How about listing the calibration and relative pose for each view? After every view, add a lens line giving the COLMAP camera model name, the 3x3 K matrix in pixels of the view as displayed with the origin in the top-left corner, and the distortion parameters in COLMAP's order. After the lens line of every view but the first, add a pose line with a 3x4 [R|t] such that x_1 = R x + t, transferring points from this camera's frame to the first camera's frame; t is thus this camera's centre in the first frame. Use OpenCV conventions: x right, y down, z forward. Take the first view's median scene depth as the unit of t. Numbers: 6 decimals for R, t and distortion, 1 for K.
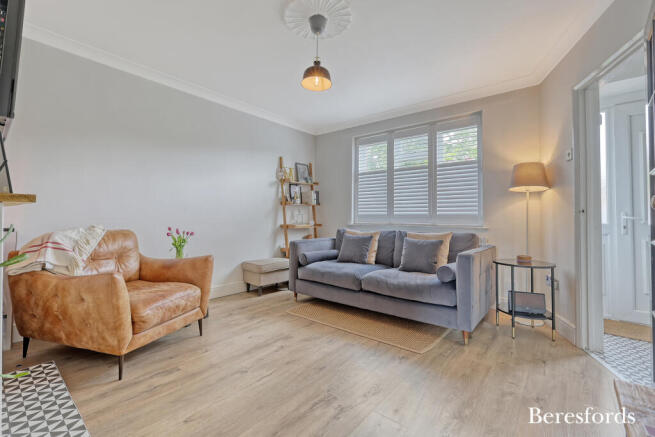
lens RADIAL K [[289.2, 0, 326.6], [0, 289.2, 208.4], [0, 0, 1]] dist [-0.000004, -0.000087]
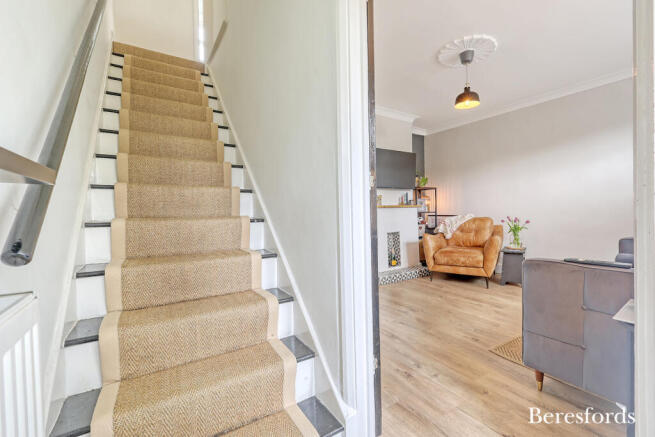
lens RADIAL K [[292.1, 0, 336.5], [0, 292.1, 205.8], [0, 0, 1]] dist [0.002755, 0.000235]
pose [[-0.286101, -0.013682, -0.958102, 1.396156], [0.040066, 0.998853, -0.026228, 0.030055], [0.957362, -0.045891, -0.285224, 0.805333]]
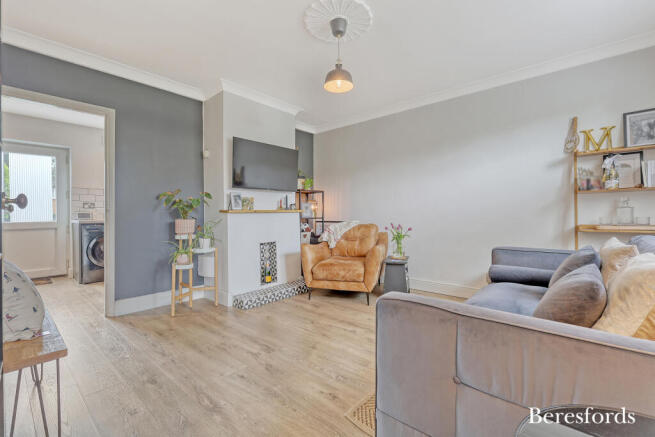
lens RADIAL K [[289.2, 0, 326.6], [0, 289.2, 208.4], [0, 0, 1]] dist [-0.000004, -0.000087]
pose [[-0.025114, -0.021845, -0.999446, 1.008028], [0.036458, 0.999076, -0.022753, 0.030796], [0.999020, -0.037009, -0.024294, 0.981277]]
